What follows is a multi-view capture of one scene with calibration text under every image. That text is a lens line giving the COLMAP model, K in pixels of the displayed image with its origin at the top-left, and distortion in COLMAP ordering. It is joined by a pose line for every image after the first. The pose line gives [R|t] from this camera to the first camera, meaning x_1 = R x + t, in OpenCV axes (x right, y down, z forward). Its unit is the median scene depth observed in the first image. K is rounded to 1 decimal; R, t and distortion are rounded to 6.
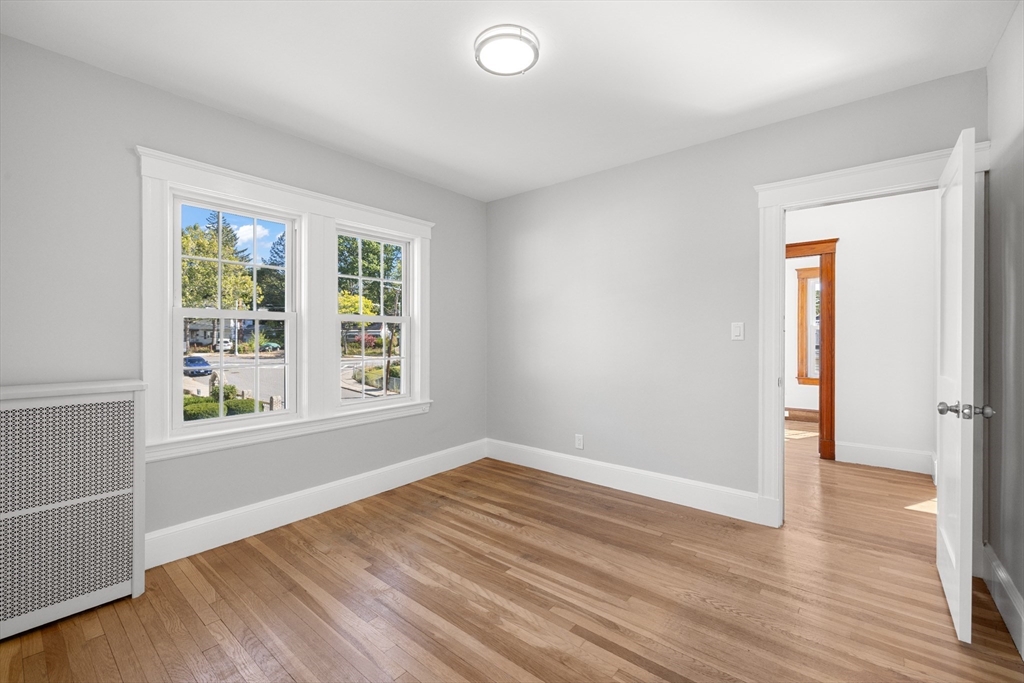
lens RADIAL K [[437.3, 0, 514.0], [0, 437.3, 339.5], [0, 0, 1]] dist [0.002957, 0.000367]
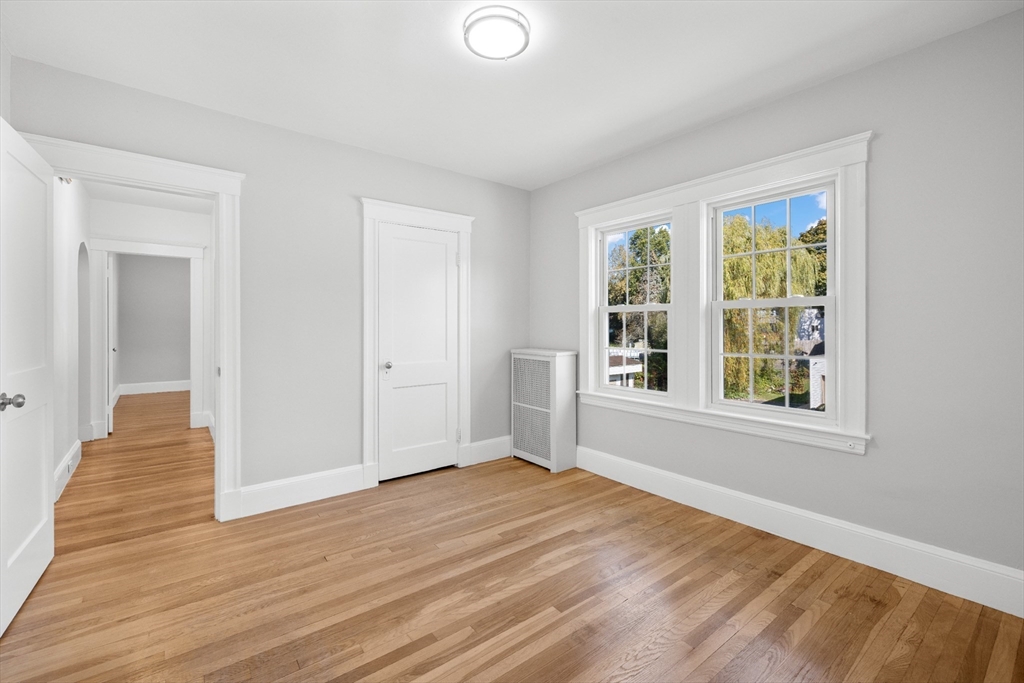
lens RADIAL K [[437.3, 0, 504.9], [0, 437.3, 322.5], [0, 0, 1]] dist [0.002957, 0.000367]
pose [[-0.248853, -0.011296, -0.968476, 0.683281], [-0.004098, 0.999935, -0.010610, -0.004132], [0.968533, 0.001329, -0.248883, 0.929671]]
